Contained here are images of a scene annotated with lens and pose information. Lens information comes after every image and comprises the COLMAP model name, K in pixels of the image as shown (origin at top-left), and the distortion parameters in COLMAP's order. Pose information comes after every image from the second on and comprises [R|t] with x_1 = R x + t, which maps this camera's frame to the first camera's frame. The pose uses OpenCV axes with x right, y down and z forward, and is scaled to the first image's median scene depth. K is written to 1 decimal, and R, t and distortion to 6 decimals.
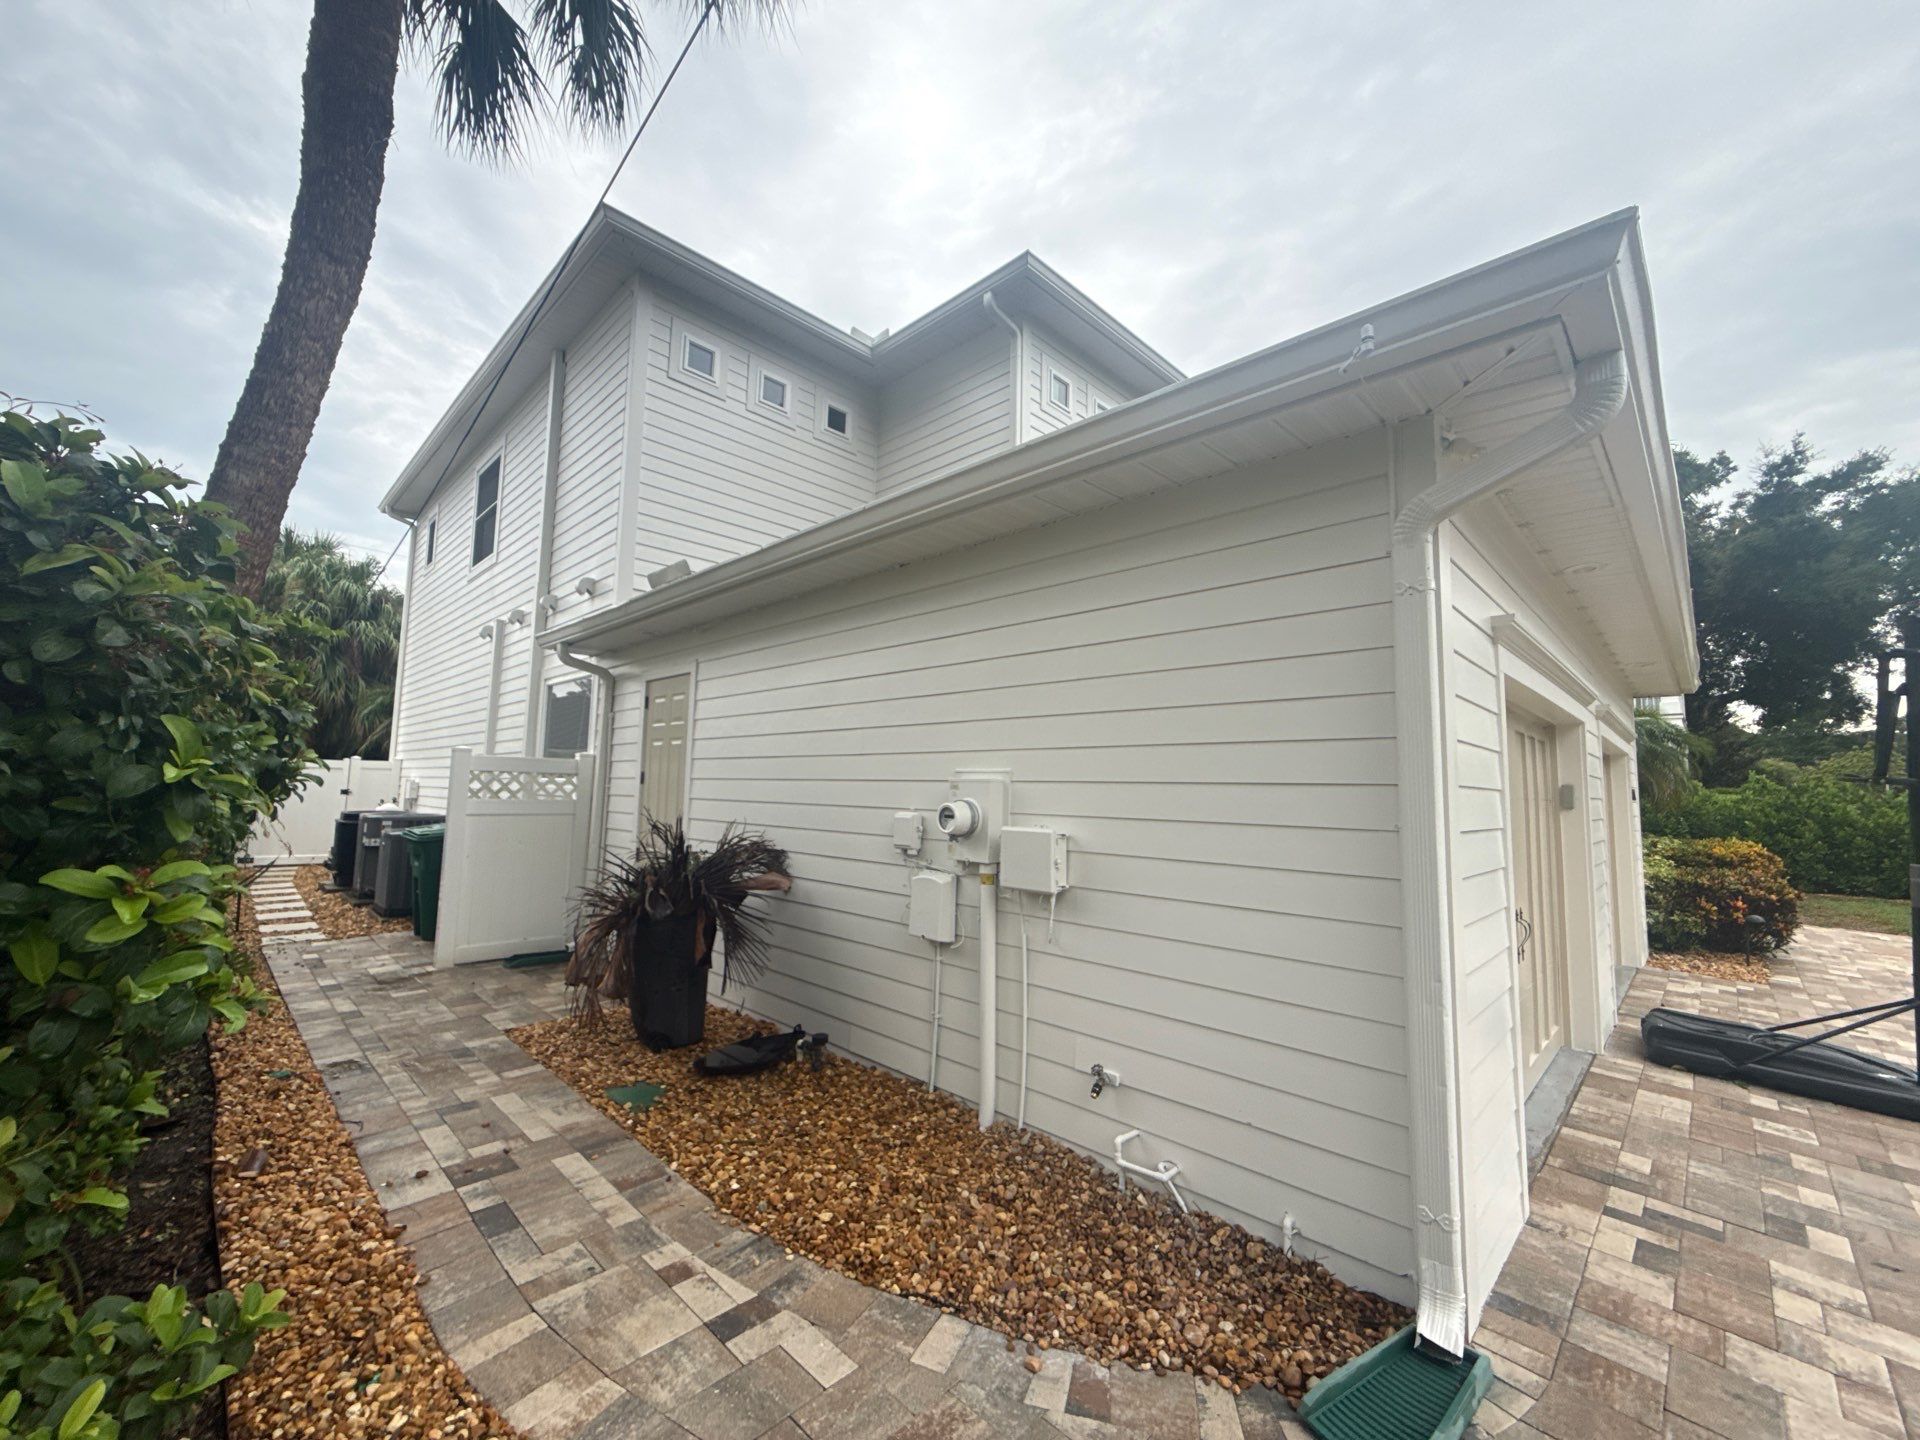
lens RADIAL K [[762.1, 0, 963.7], [0, 762.1, 716.7], [0, 0, 1]] dist [0.000481, -0.000040]
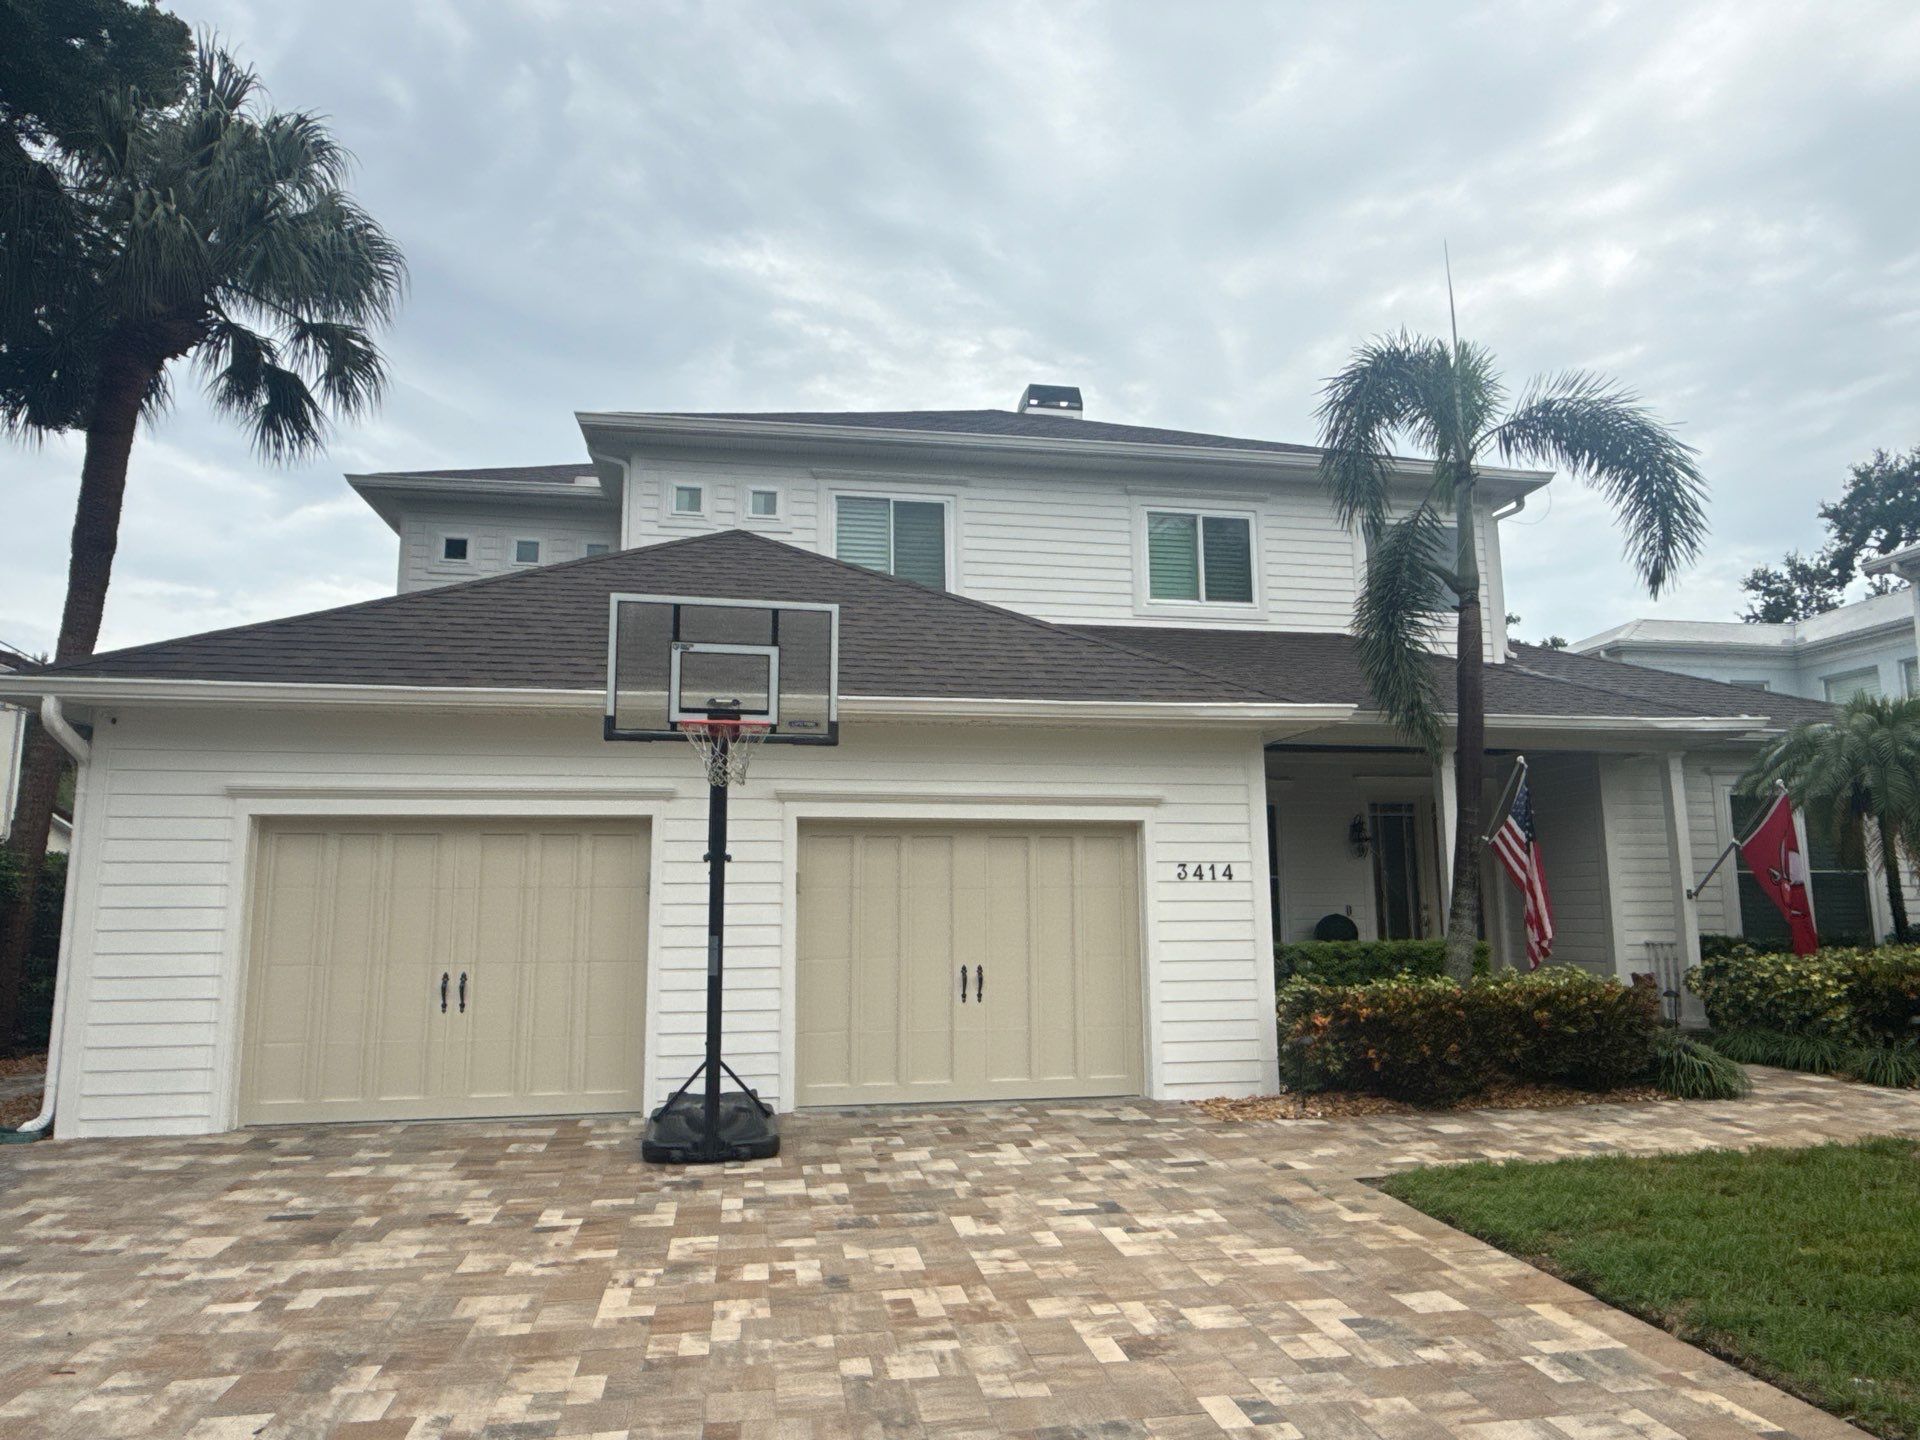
lens RADIAL K [[1210.6, 0, 968.1], [0, 1210.6, 723.3], [0, 0, 1]] dist [-0.002410, 0.000814]
pose [[0.813489, -0.117430, -0.569601, 2.921434], [0.081638, 0.992763, -0.088075, 0.092257], [0.575821, 0.025147, 0.817189, -0.213932]]
